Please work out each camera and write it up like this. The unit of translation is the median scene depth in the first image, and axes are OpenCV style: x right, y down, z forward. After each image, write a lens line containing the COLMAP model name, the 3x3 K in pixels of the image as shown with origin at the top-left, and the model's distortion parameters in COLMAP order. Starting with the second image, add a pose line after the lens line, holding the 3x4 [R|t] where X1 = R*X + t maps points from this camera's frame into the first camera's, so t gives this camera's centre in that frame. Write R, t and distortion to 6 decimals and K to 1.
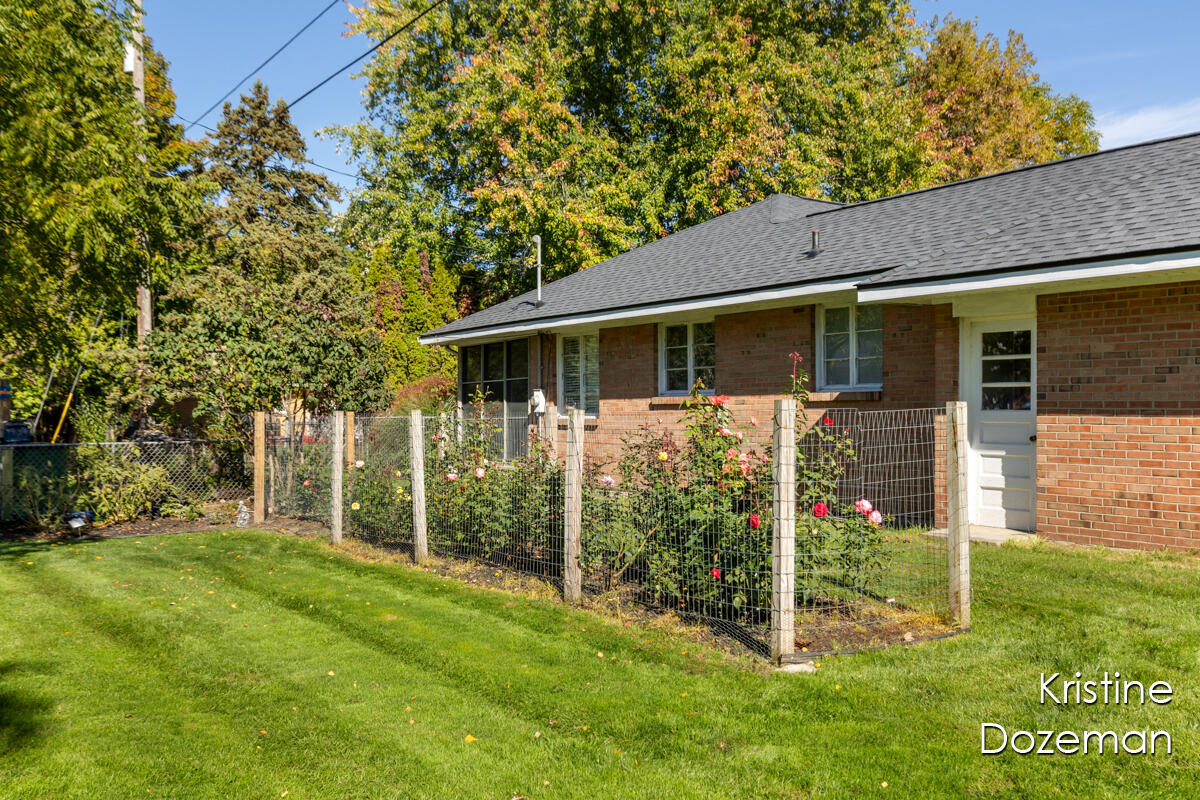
lens RADIAL K [[1090.9, 0, 600.4], [0, 1090.9, 400.9], [0, 0, 1]] dist [0.010079, 0.000000]
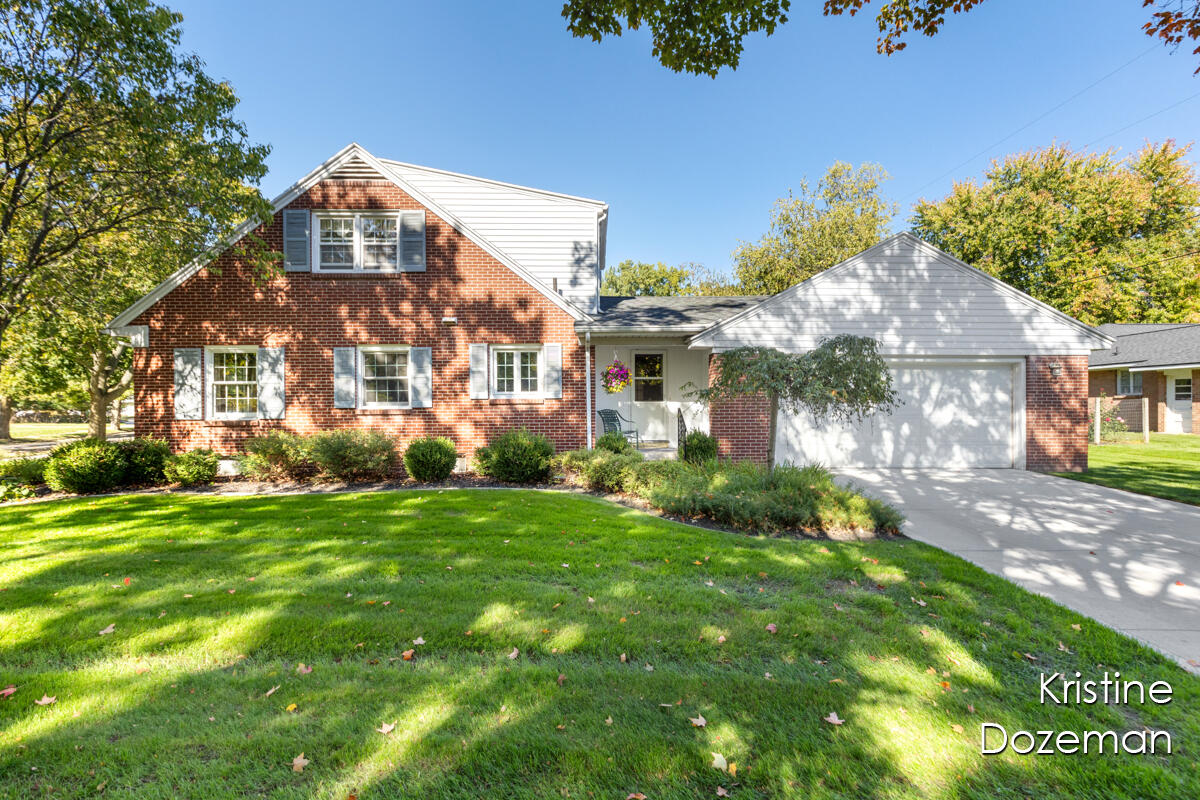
lens RADIAL K [[547.8, 0, 602.8], [0, 547.8, 404.3], [0, 0, 1]] dist [0.003426, 0.001011]
pose [[0.827041, 0.000994, -0.562140, -0.079184], [0.004013, 0.999963, 0.007672, -0.000210], [0.562127, -0.008600, 0.827006, -0.636612]]
